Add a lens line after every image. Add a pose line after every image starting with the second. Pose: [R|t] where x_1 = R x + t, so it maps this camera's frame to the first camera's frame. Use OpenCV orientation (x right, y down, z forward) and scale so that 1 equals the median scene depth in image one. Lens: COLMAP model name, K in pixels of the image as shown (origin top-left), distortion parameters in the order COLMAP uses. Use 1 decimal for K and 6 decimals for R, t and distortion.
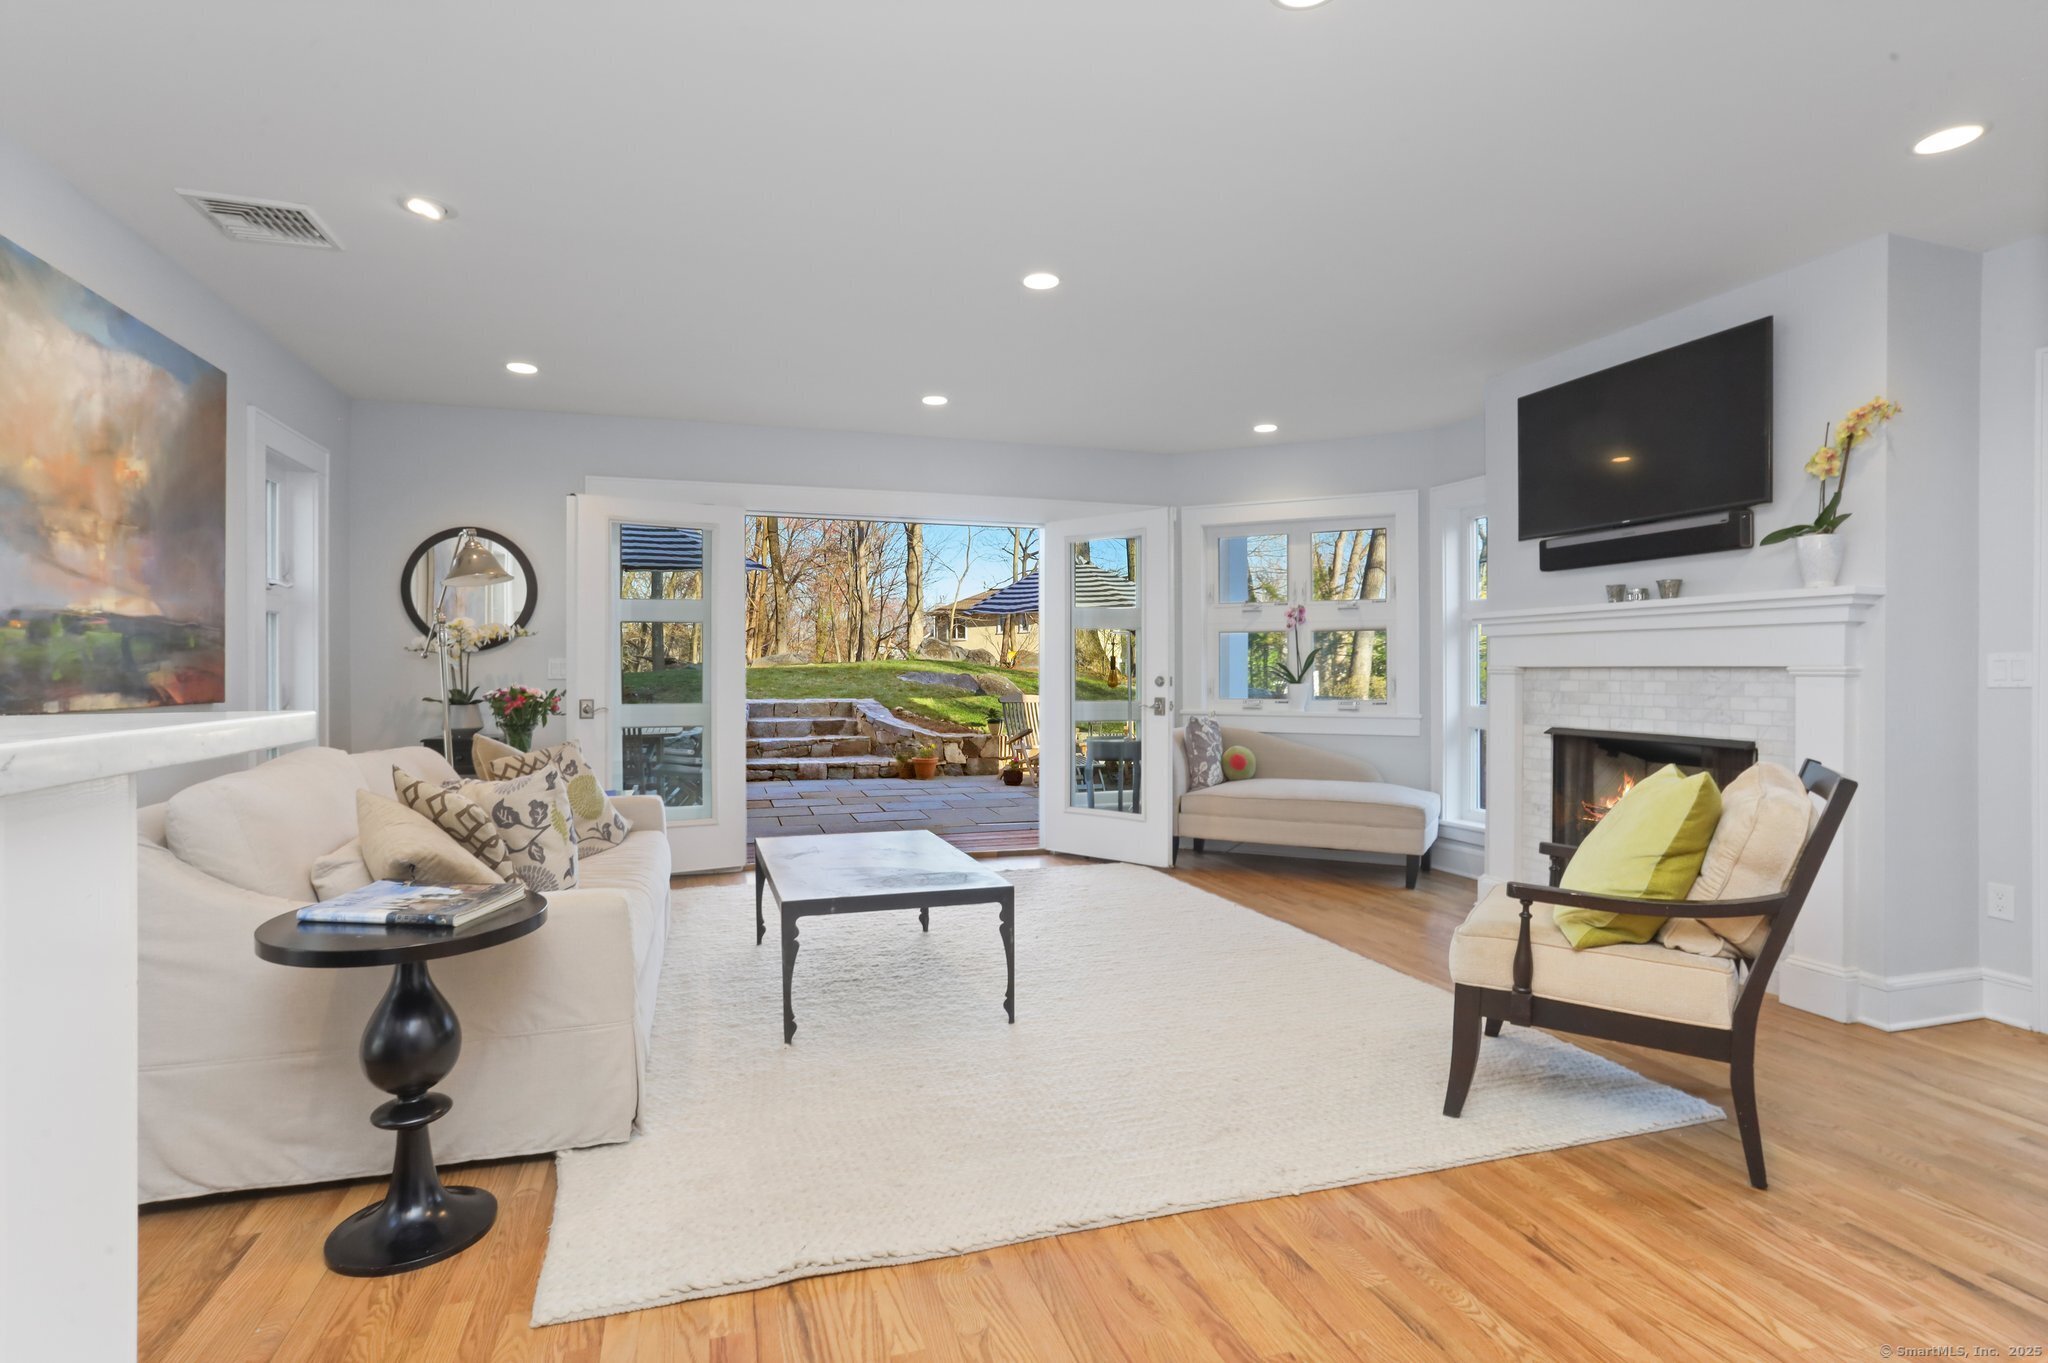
lens RADIAL K [[997.3, 0, 1020.9], [0, 997.3, 683.6], [0, 0, 1]] dist [-0.003810, 0.001018]
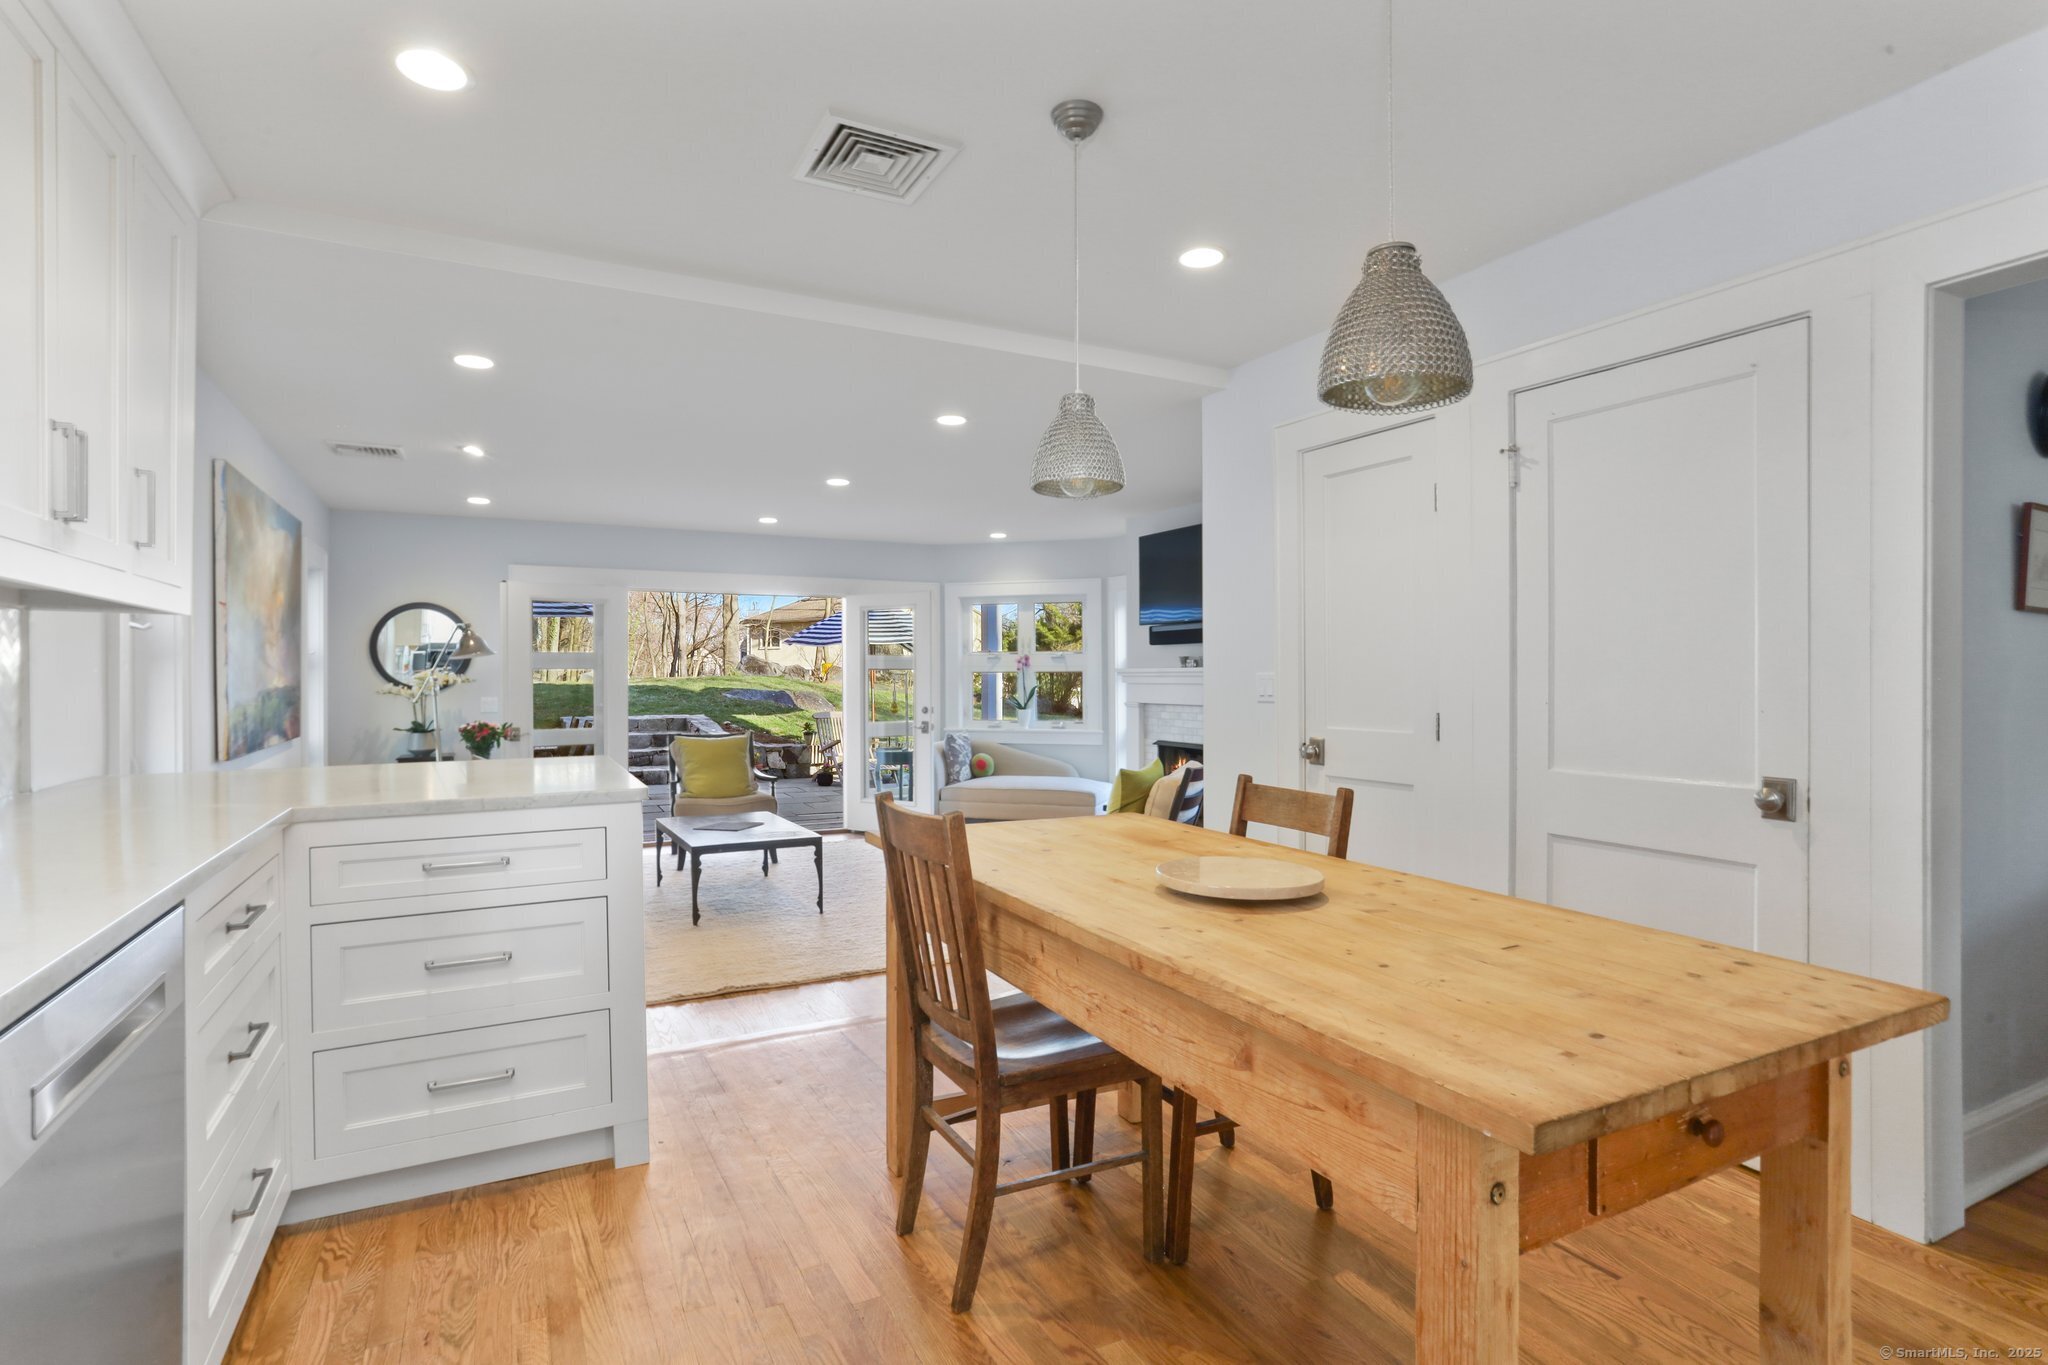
lens RADIAL K [[997.3, 0, 1003.1], [0, 997.3, 672.2], [0, 0, 1]] dist [-0.003810, 0.001018]
pose [[0.986012, -0.000546, 0.166673, 0.008900], [0.002902, 0.999899, -0.013891, -0.039878], [-0.166649, 0.014180, 0.985914, -0.494661]]
